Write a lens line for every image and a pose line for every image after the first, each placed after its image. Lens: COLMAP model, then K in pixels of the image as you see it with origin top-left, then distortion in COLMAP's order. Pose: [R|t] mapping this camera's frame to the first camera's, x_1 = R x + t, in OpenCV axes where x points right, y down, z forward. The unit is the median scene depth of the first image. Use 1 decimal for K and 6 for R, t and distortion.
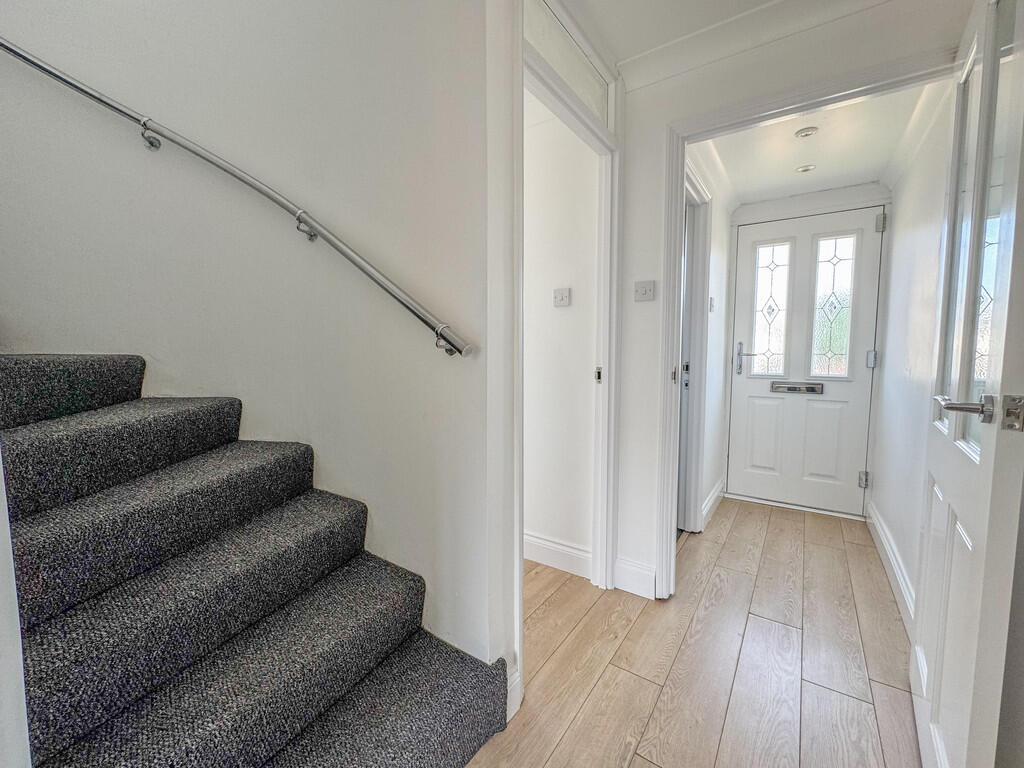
lens RADIAL K [[419.8, 0, 514.3], [0, 419.8, 382.5], [0, 0, 1]] dist [0.001671, -0.000098]
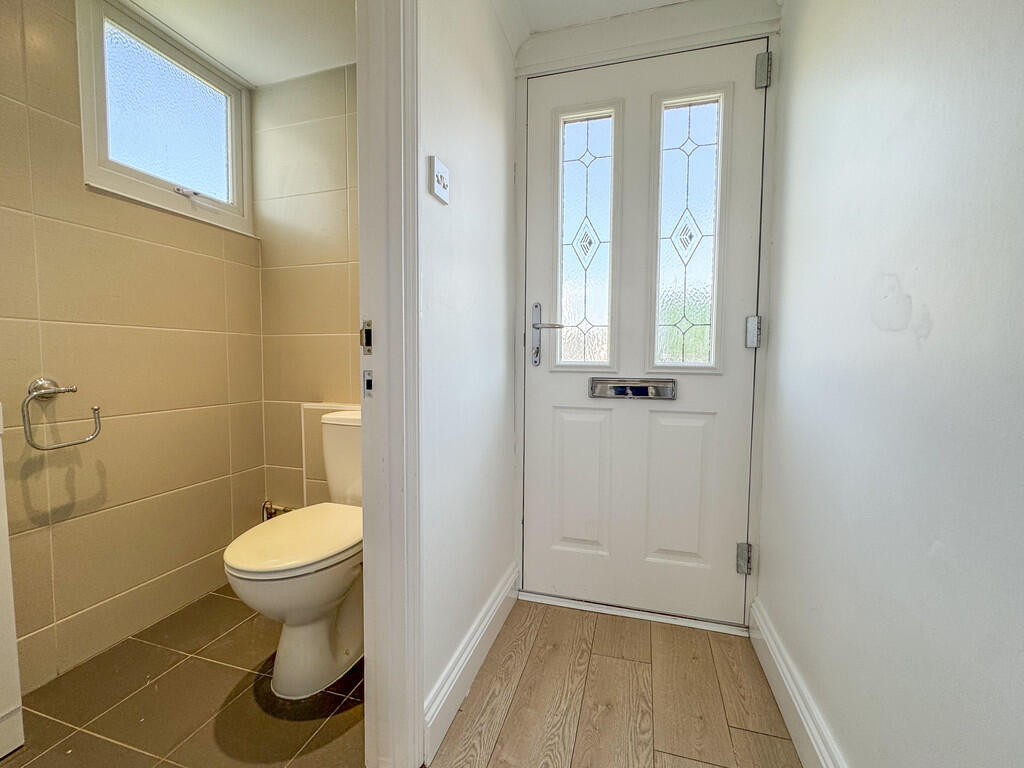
lens RADIAL K [[419.8, 0, 514.4], [0, 419.8, 382.7], [0, 0, 1]] dist [0.001671, -0.000098]
pose [[0.951979, -0.011941, 0.305931, 0.378656], [0.017805, 0.999707, -0.016383, 0.010918], [-0.305646, 0.021044, 0.951913, 0.555437]]
